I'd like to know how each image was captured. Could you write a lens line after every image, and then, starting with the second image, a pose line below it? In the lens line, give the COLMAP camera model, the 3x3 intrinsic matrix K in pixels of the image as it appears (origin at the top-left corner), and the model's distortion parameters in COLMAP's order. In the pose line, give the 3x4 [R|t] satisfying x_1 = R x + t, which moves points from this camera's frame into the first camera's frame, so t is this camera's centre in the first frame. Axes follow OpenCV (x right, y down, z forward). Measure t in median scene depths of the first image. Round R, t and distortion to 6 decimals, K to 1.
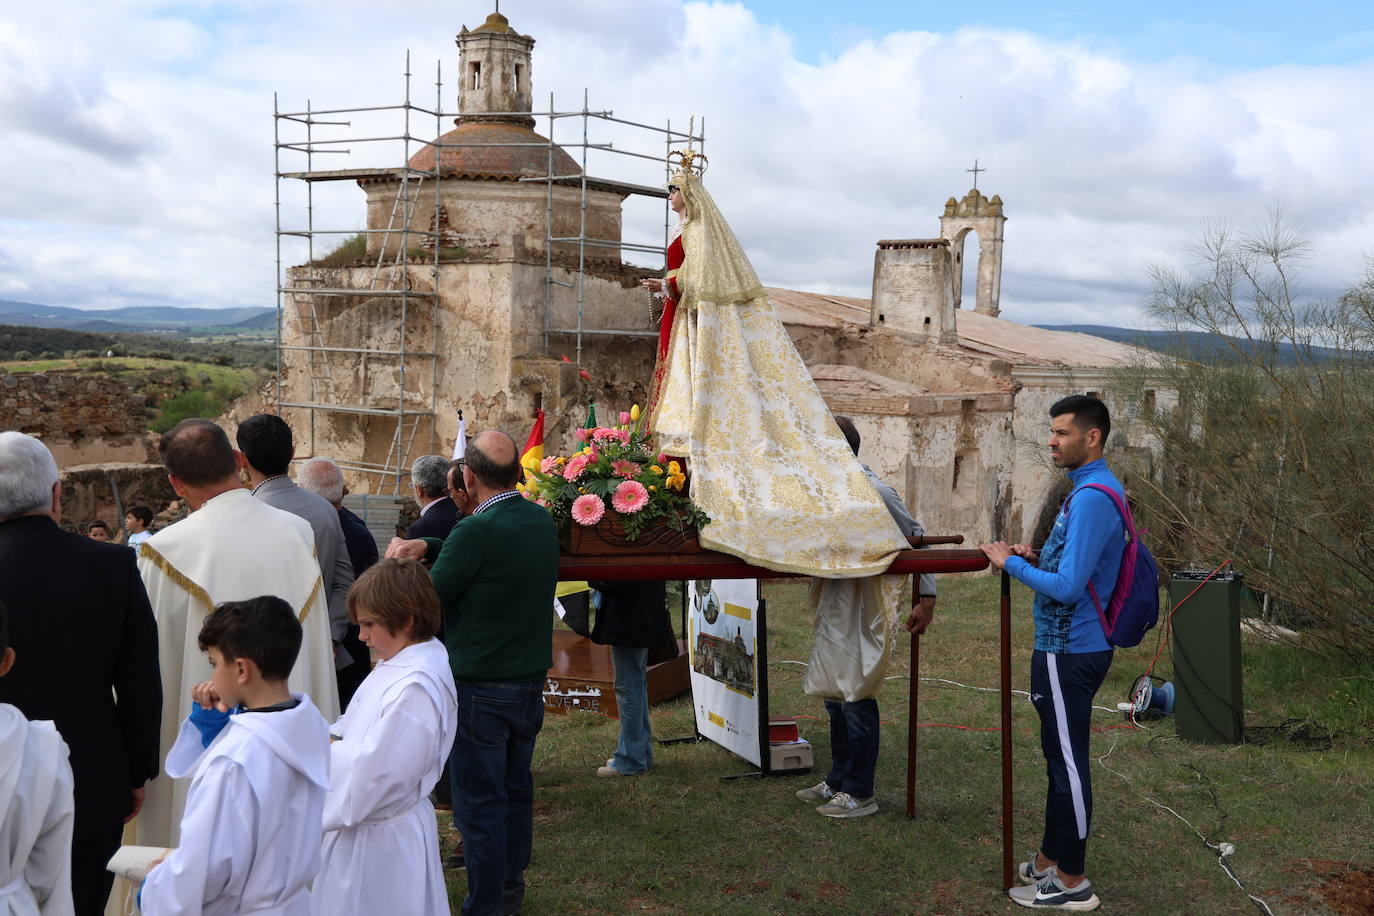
lens RADIAL K [[1302.2, 0, 679.0], [0, 1302.2, 453.7], [0, 0, 1]] dist [0.060225, 0.000000]
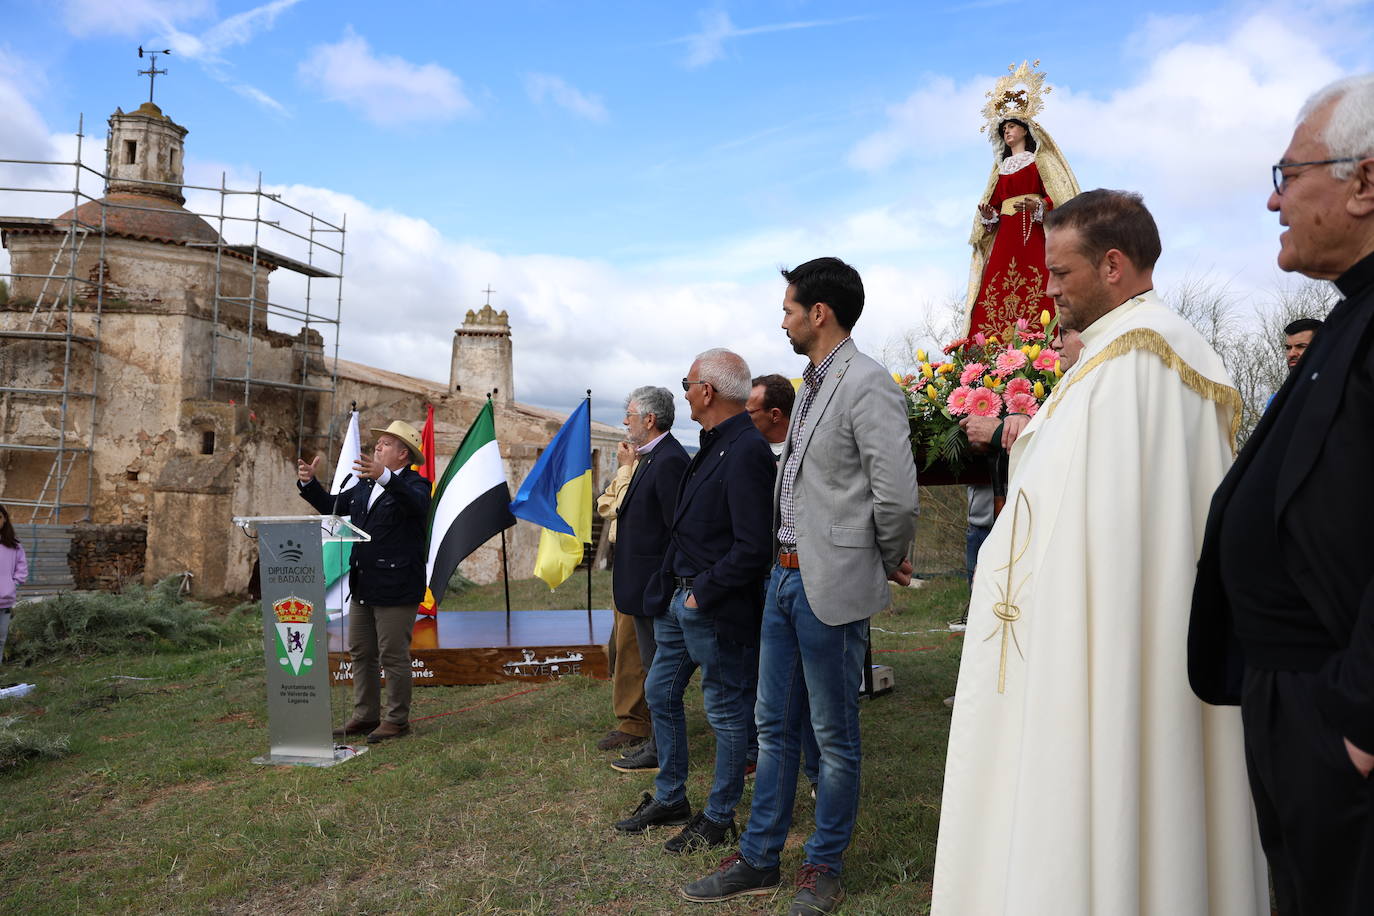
lens RADIAL K [[935.6, 0, 692.2], [0, 935.6, 463.2], [0, 0, 1]] dist [-0.085728, 0.061942]
pose [[0.867412, 0.007816, 0.497529, -0.128553], [0.017605, 0.998769, -0.046383, 0.022385], [-0.497279, 0.048992, 0.866207, 0.104267]]
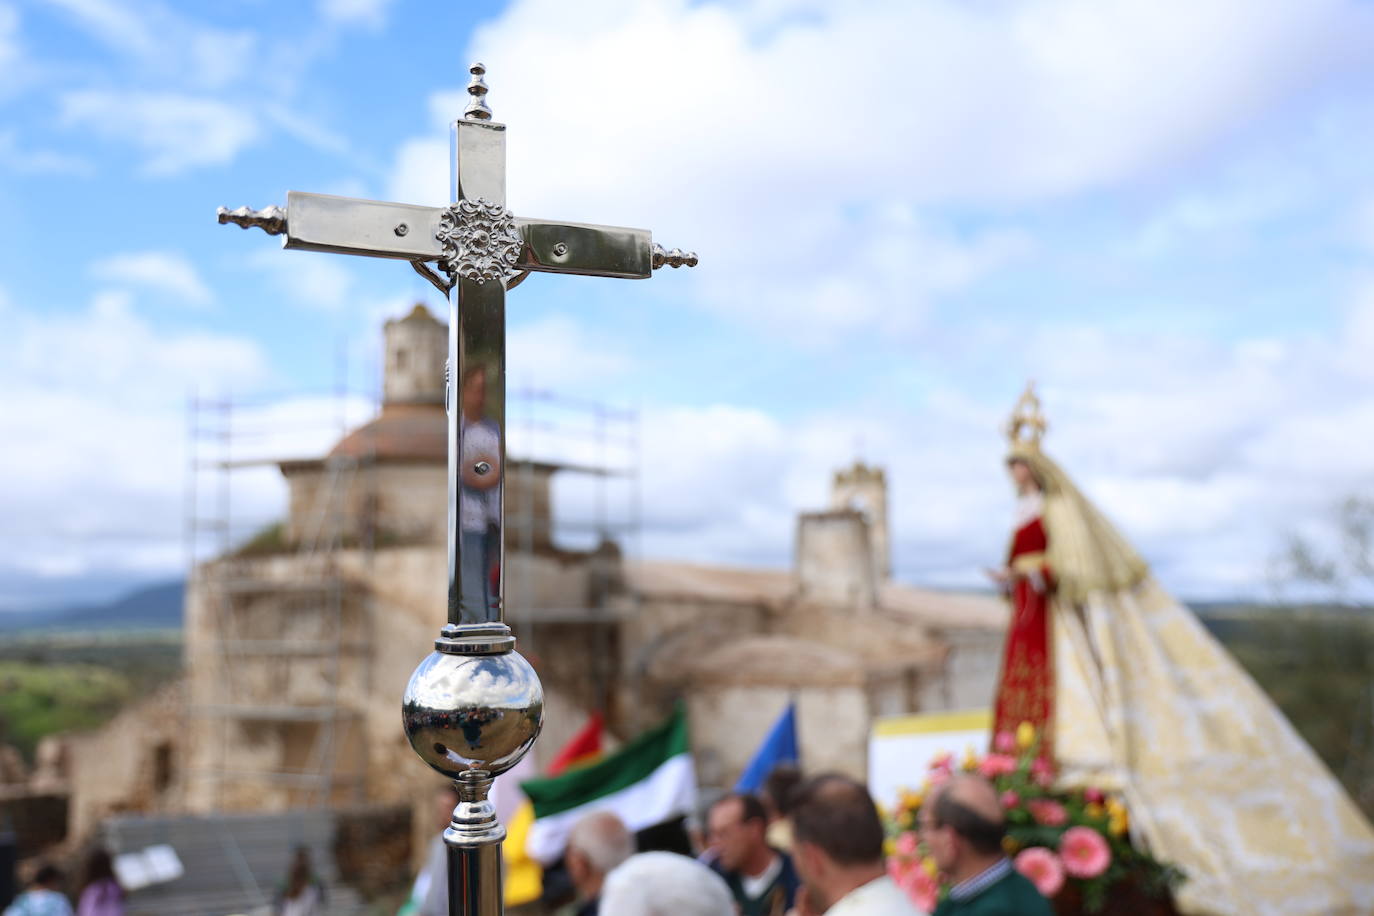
lens RADIAL K [[1302.2, 0, 682.0], [0, 1302.2, 467.4], [0, 0, 1]] dist [0.060225, 0.000000]
pose [[0.992074, -0.027824, 0.122539, -0.070801], [0.051308, 0.979877, -0.192894, -0.010059], [-0.114706, 0.197652, 0.973538, 0.039561]]
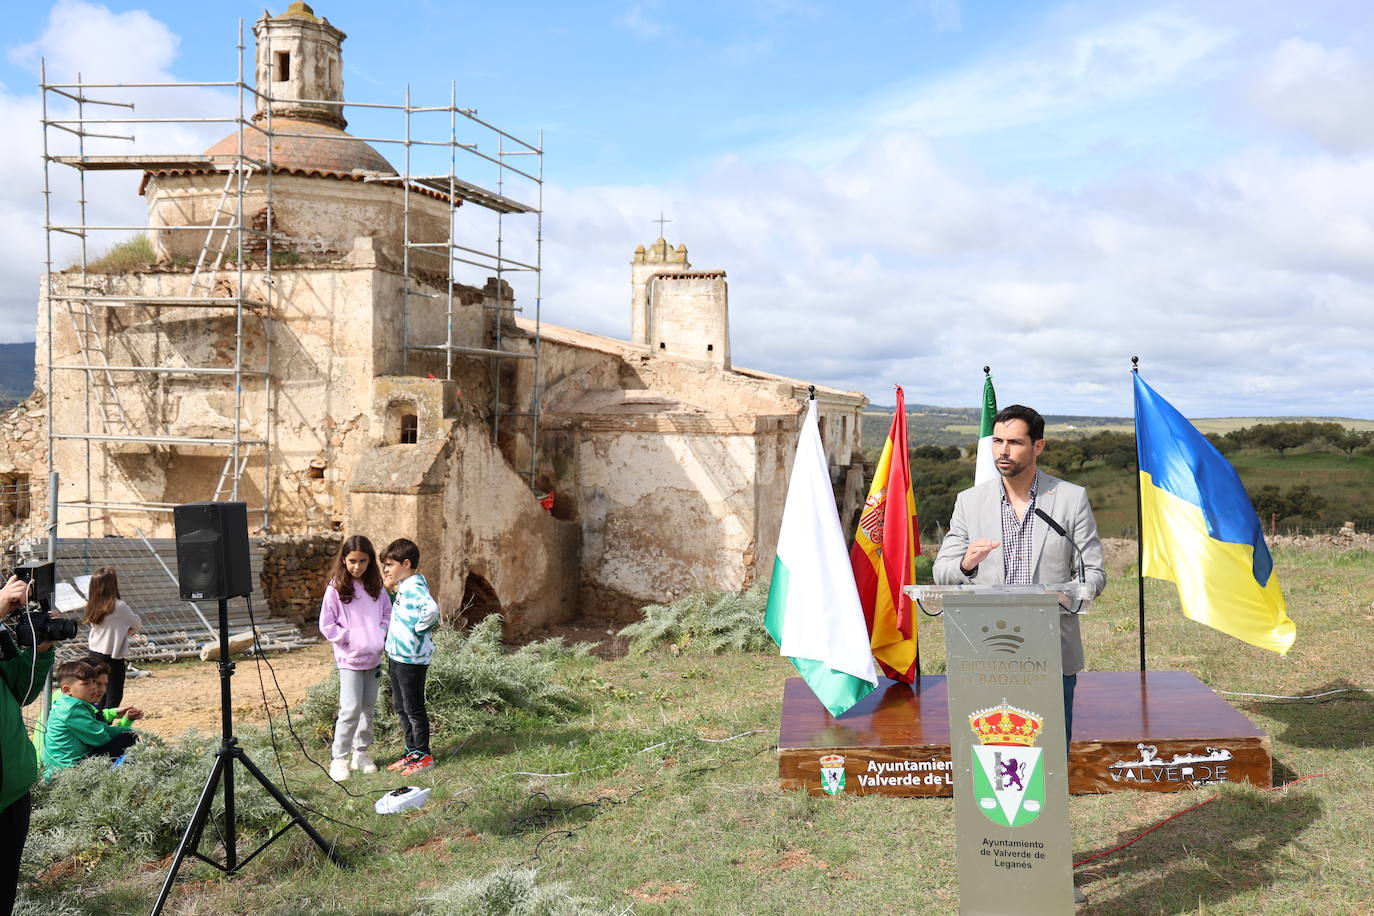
lens RADIAL K [[1153.9, 0, 698.9], [0, 1153.9, 459.3], [0, 0, 1]] dist [-0.041935, 0.107479]
pose [[0.926092, -0.028473, 0.376223, -0.203155], [0.039227, 0.999011, -0.020953, 0.007372], [-0.375254, 0.034163, 0.926292, 0.182804]]
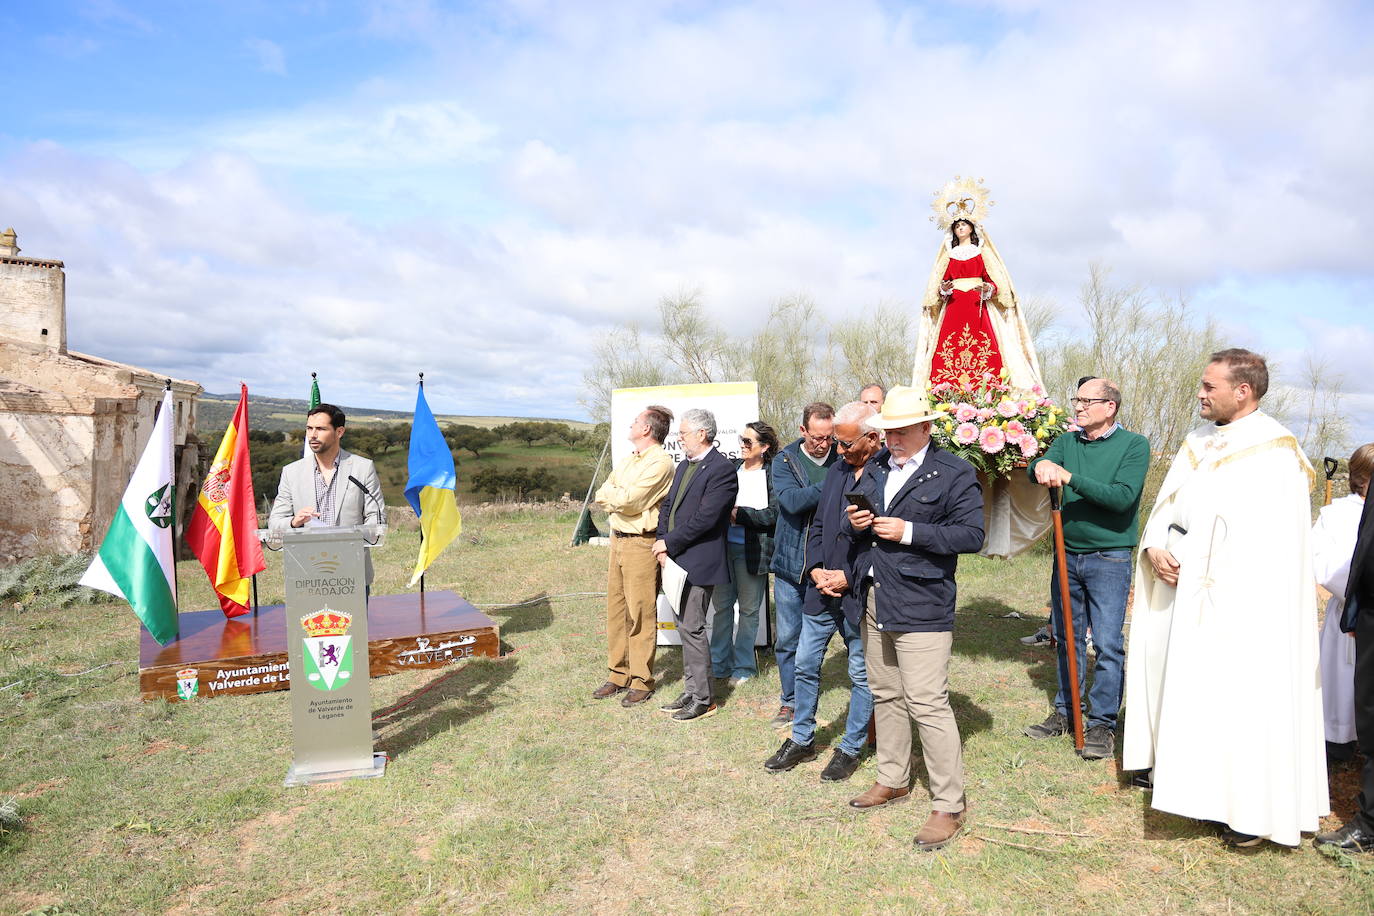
lens RADIAL K [[935.6, 0, 681.7], [0, 935.6, 465.5], [0, 0, 1]] dist [-0.085728, 0.061942]
pose [[0.526889, -0.027974, 0.849474, -0.225318], [0.019880, 0.999590, 0.020587, 0.008262], [-0.849702, 0.006041, 0.527229, 0.155353]]
